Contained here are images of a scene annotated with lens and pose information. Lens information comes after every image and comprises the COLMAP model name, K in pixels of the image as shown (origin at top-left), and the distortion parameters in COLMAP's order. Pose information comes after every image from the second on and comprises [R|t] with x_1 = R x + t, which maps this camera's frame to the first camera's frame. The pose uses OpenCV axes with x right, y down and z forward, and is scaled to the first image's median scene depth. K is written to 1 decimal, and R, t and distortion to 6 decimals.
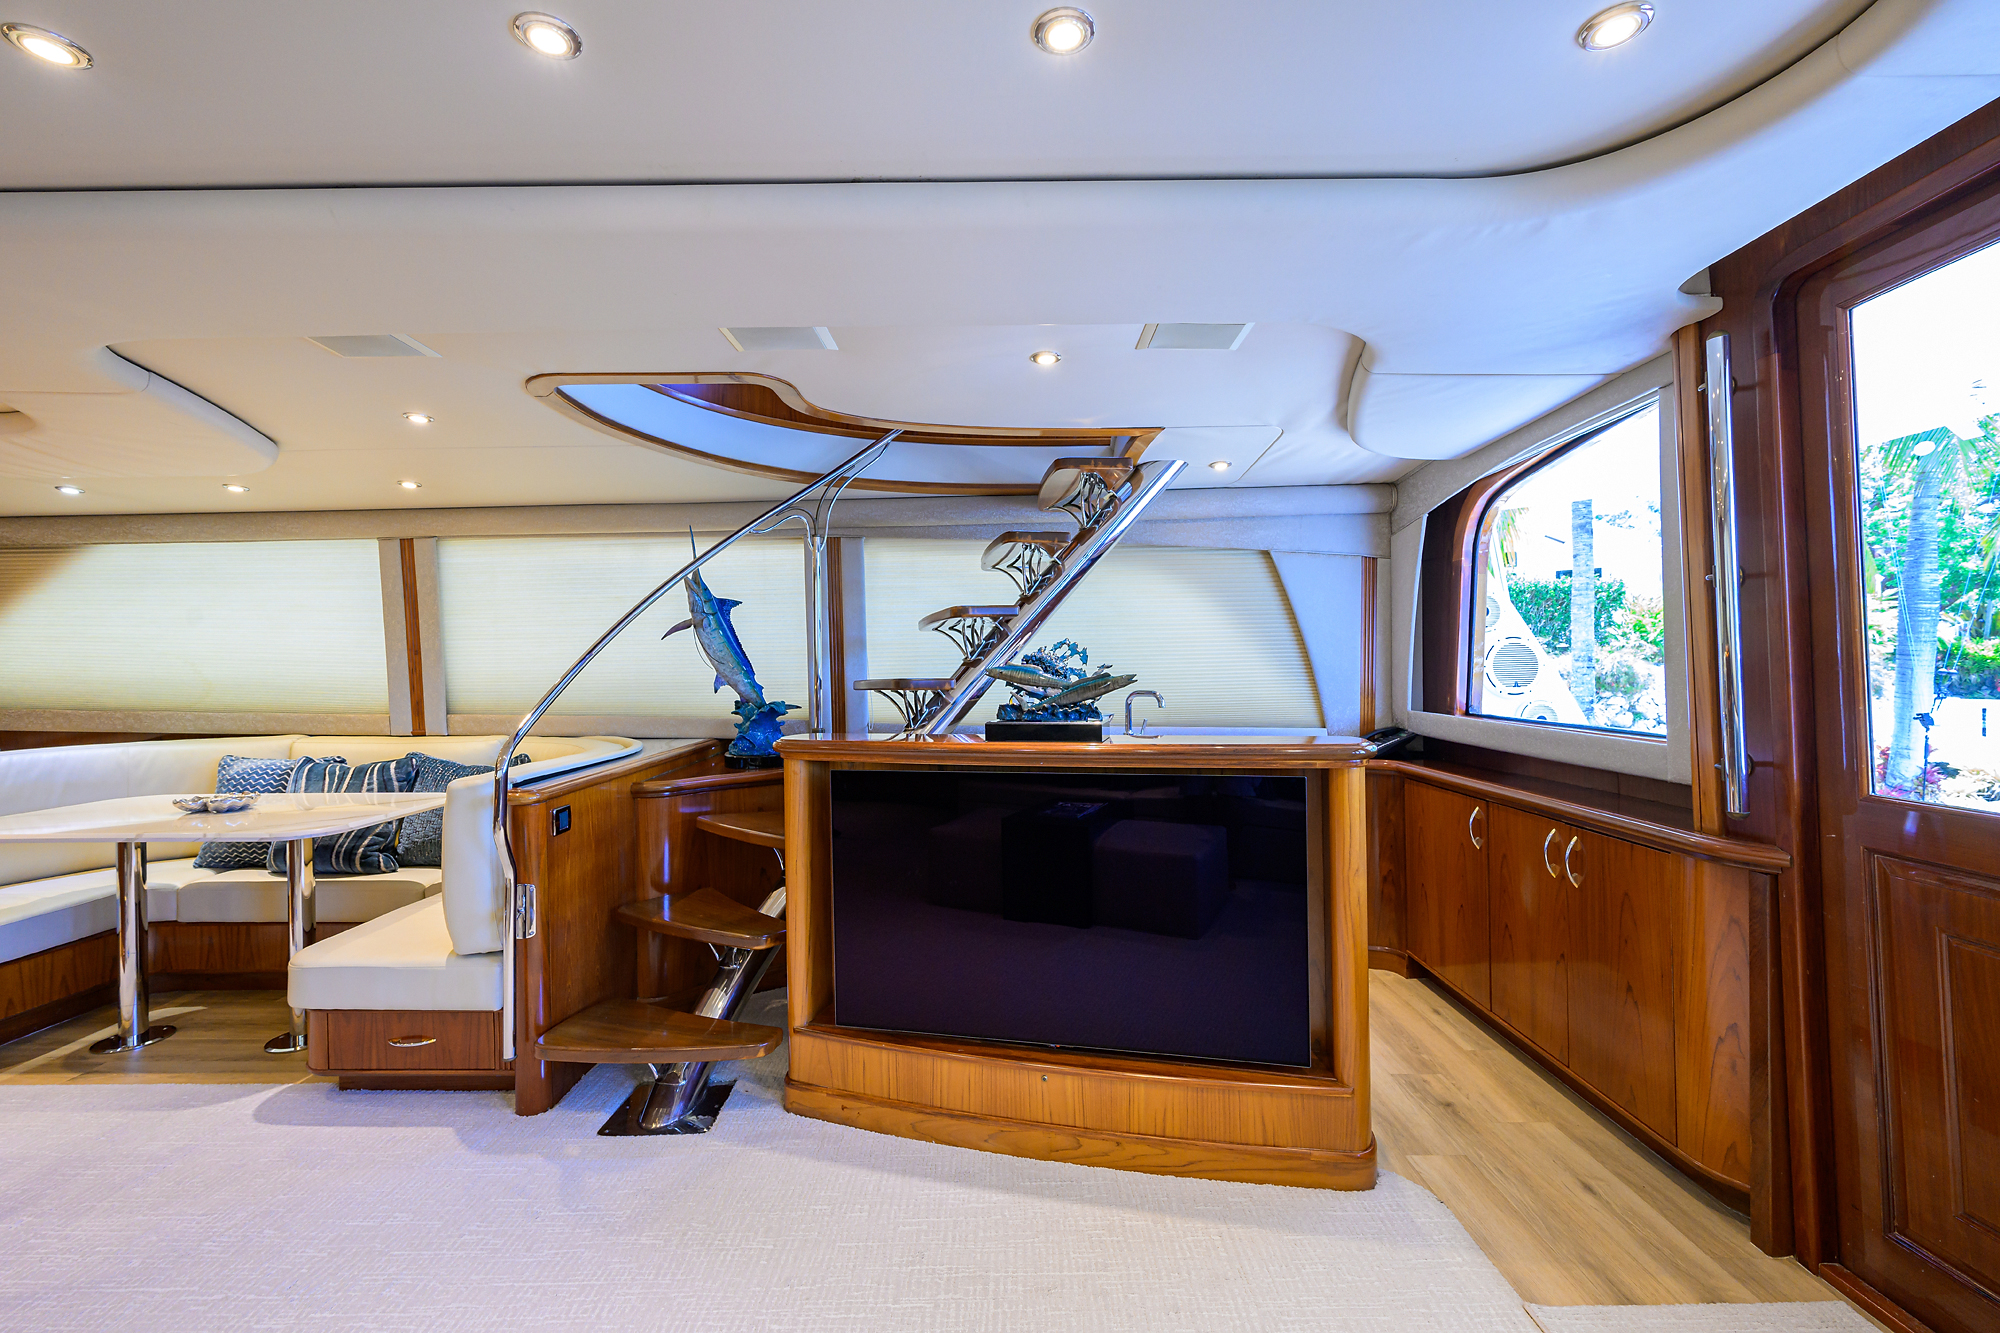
lens RADIAL K [[812.3, 0, 1001.1], [0, 812.3, 663.8], [0, 0, 1]] dist [0.002086, -0.000120]
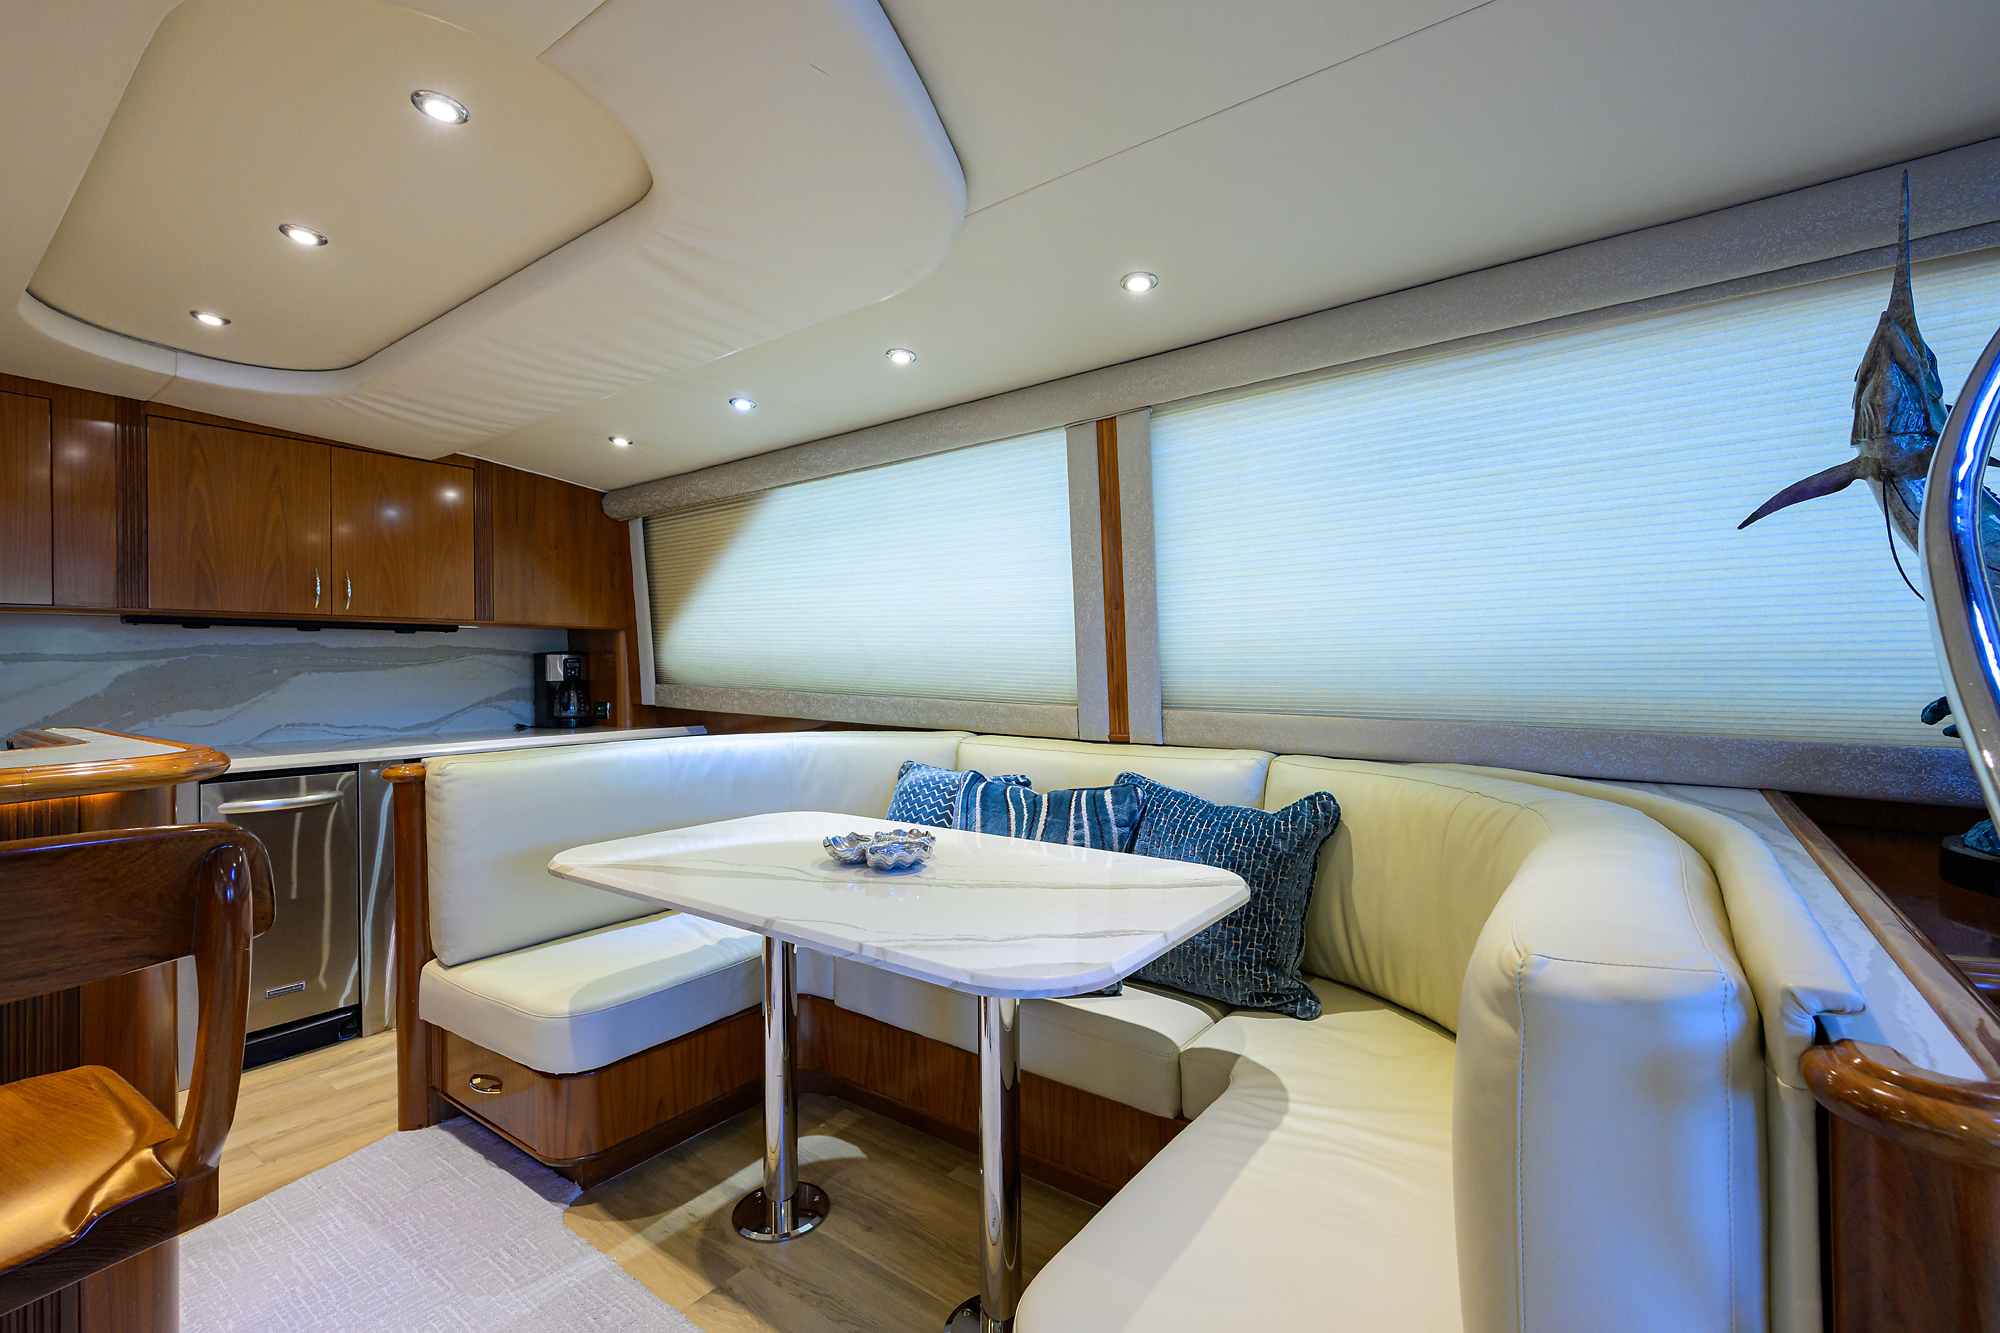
lens RADIAL K [[868.0, 0, 1000.4], [0, 868.0, 662.7], [0, 0, 1]] dist [-0.001598, -0.000197]
pose [[0.811539, 0.002014, -0.584294, -0.489885], [-0.005362, 0.999978, -0.004001, 0.037874], [0.584273, 0.006380, 0.811532, 0.503878]]
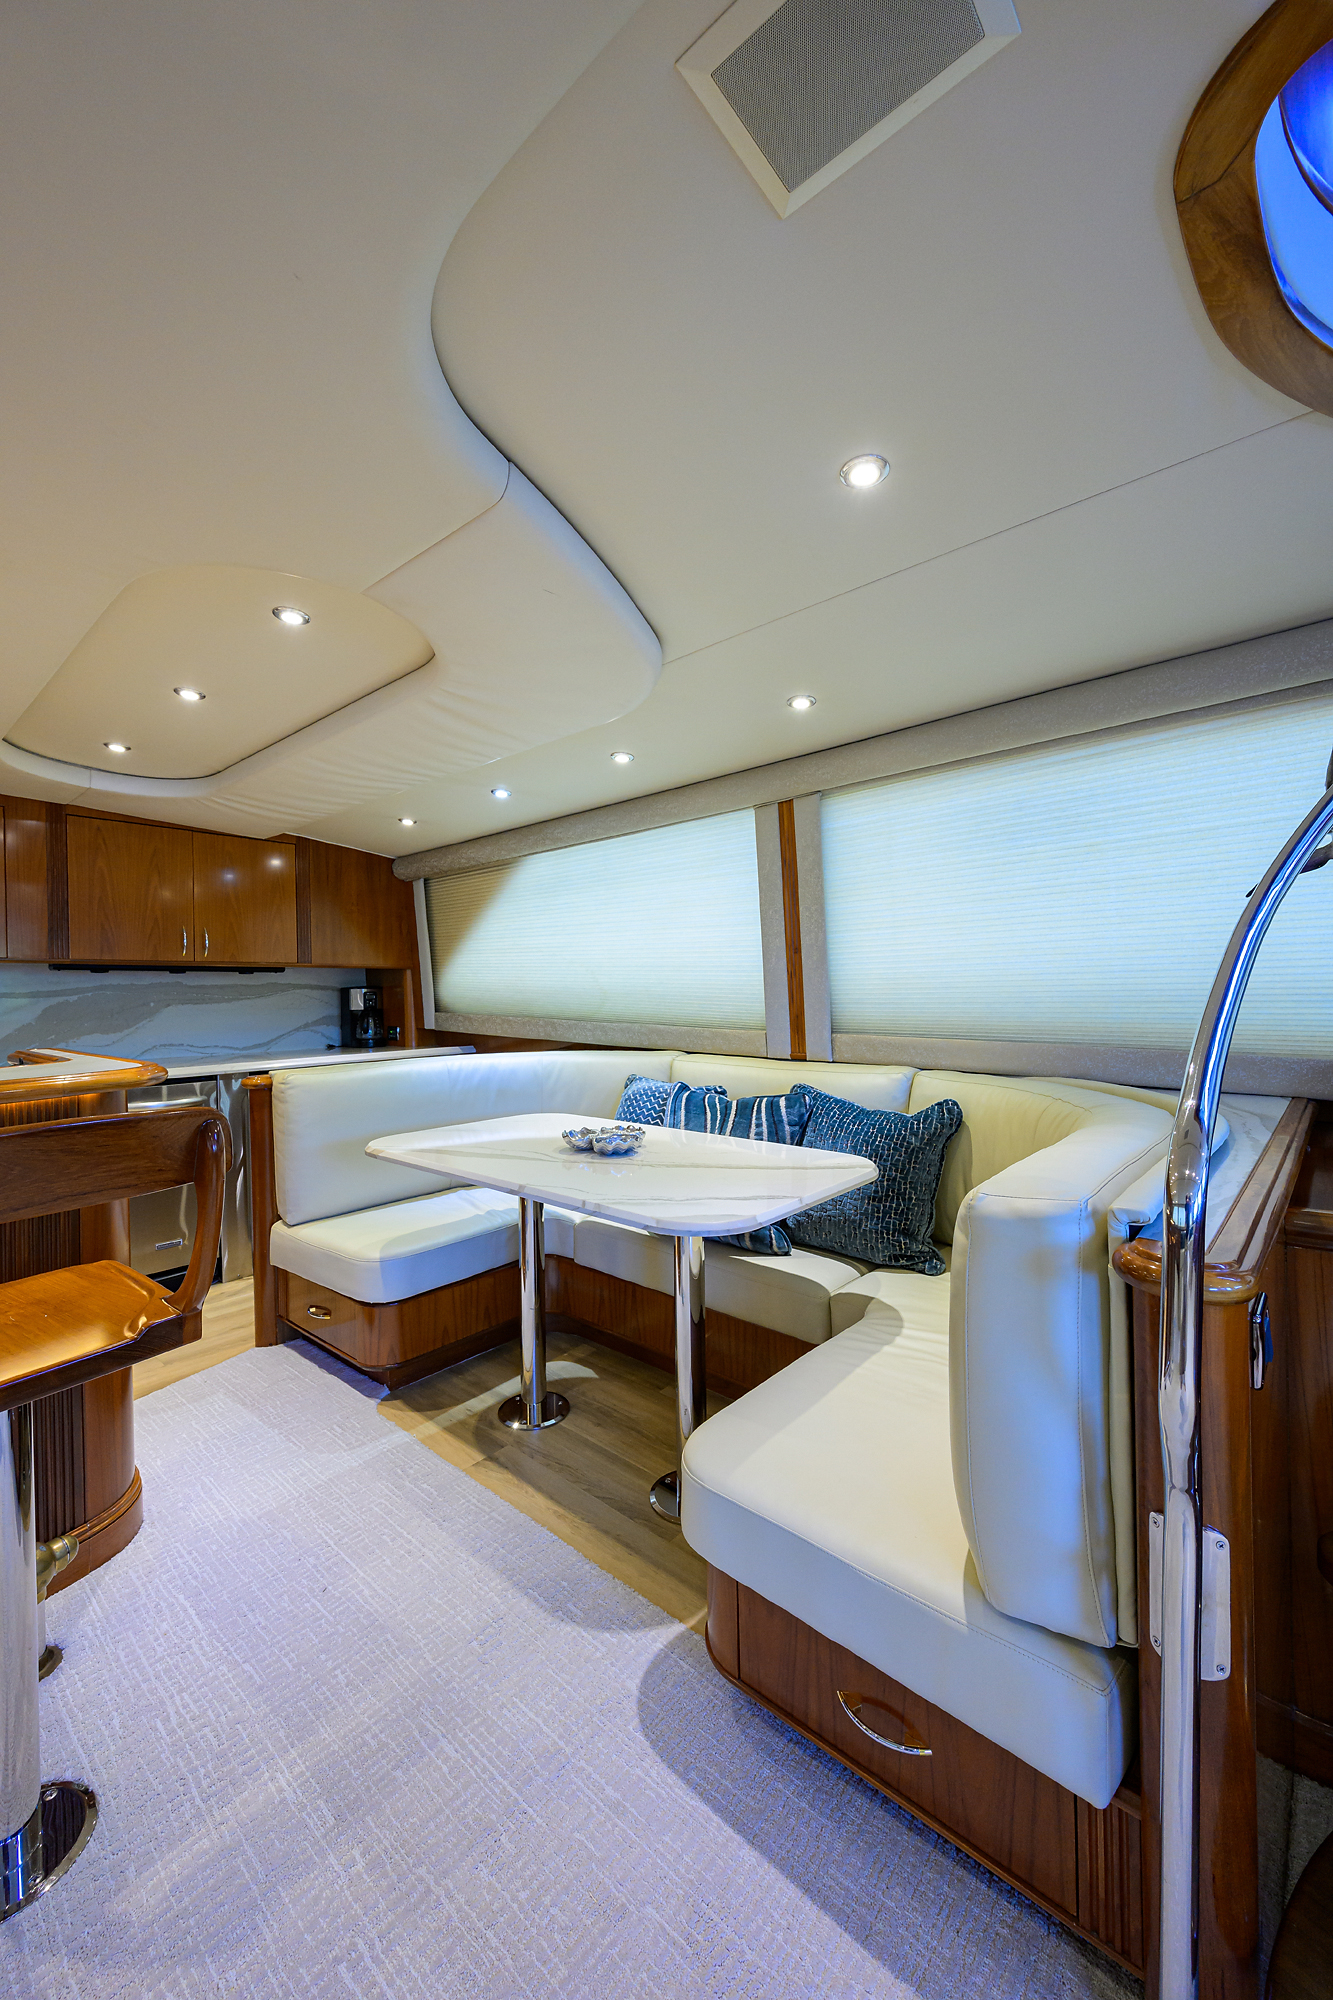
lens RADIAL K [[783.6, 0, 662.9], [0, 783.6, 992.4], [0, 0, 1]] dist [-0.003299, 0.000015]
pose [[0.755849, 0.000575, -0.654746, -0.398839], [0.001662, 0.999995, 0.002797, 0.027637], [0.654744, -0.003203, 0.755844, 0.436870]]
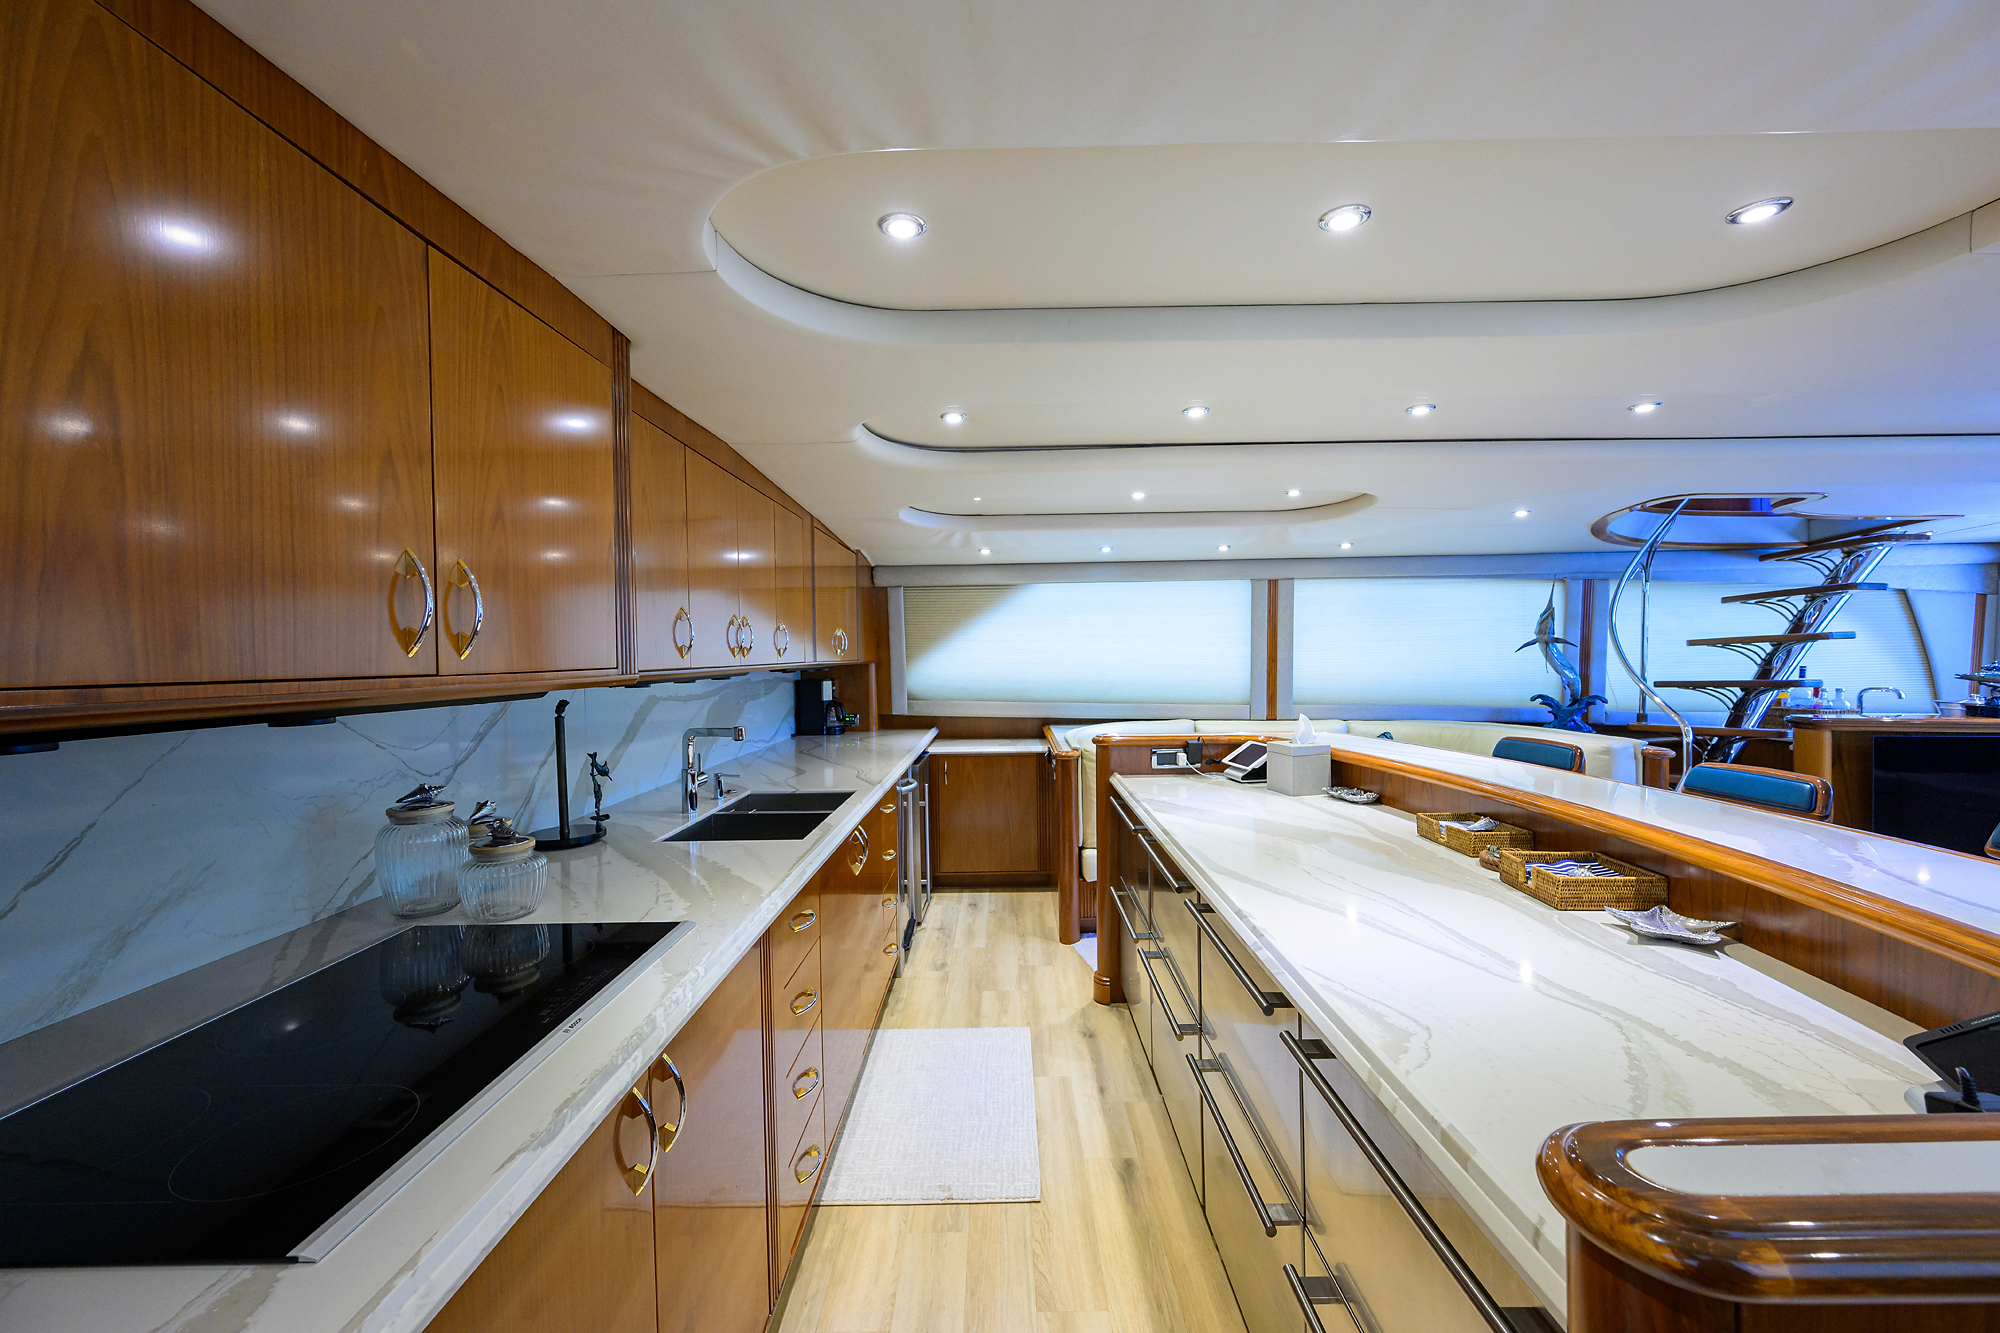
lens RADIAL K [[782.6, 0, 1000.0], [0, 782.6, 670.3], [0, 0, 1]] dist [0.001716, -0.000147]
pose [[0.999995, -0.000176, 0.003009, -1.423873], [0.000142, 0.999936, 0.011281, -0.015211], [-0.003011, -0.011281, 0.999932, -0.413106]]
